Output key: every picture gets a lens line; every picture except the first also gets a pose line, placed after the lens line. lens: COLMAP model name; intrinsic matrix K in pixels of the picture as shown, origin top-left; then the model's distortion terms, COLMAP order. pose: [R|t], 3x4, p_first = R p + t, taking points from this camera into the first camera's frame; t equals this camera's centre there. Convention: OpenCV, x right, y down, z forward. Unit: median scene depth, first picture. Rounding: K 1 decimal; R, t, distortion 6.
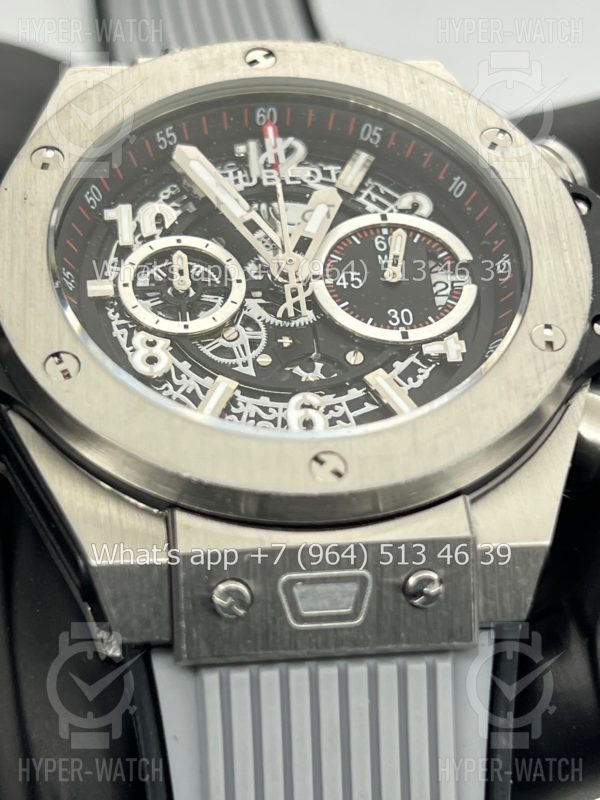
lens RADIAL K [[1793.2, 0, 300.0], [0, 1793.2, 400.0], [0, 0, 1]] dist [0.136614, -0.361729]
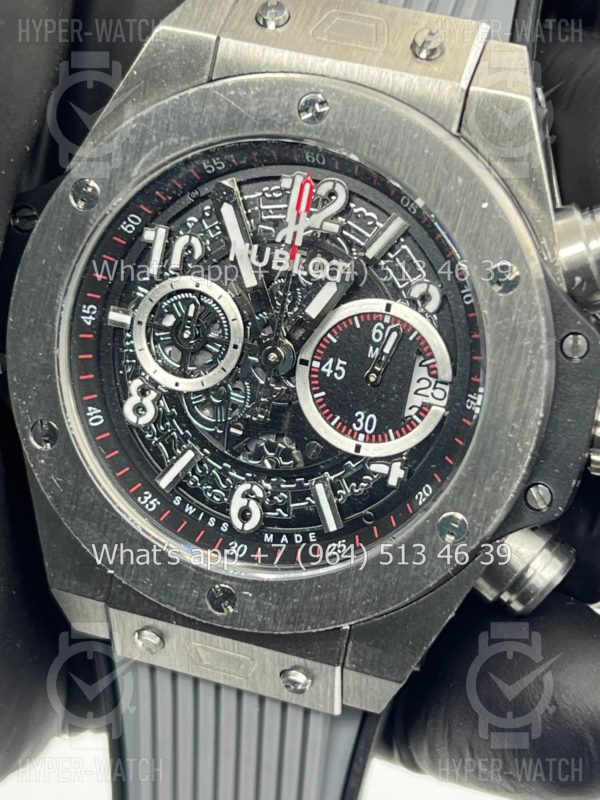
lens RADIAL K [[1793.2, 0, 300.0], [0, 1793.2, 400.0], [0, 0, 1]] dist [0.136614, -0.361729]
pose [[0.902292, 0.330305, -0.277070, 0.312605], [-0.062579, 0.736202, 0.673862, -0.774737], [0.426560, -0.590681, 0.684939, 0.246840]]
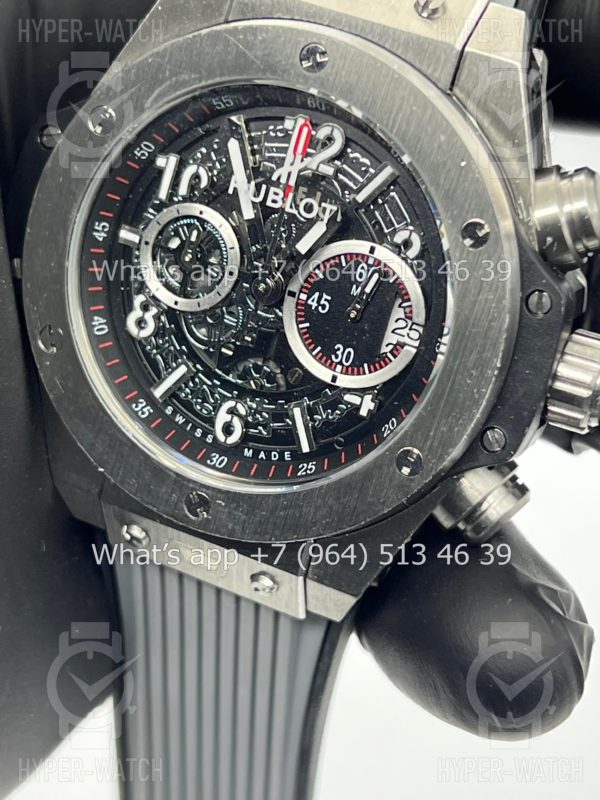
lens RADIAL K [[1793.2, 0, 300.0], [0, 1793.2, 400.0], [0, 0, 1]] dist [0.136614, -0.361729]
pose [[0.843618, 0.428850, -0.323103, 0.415230], [-0.065871, 0.679859, 0.730379, -0.862536], [0.532887, -0.594878, 0.601790, 0.266427]]
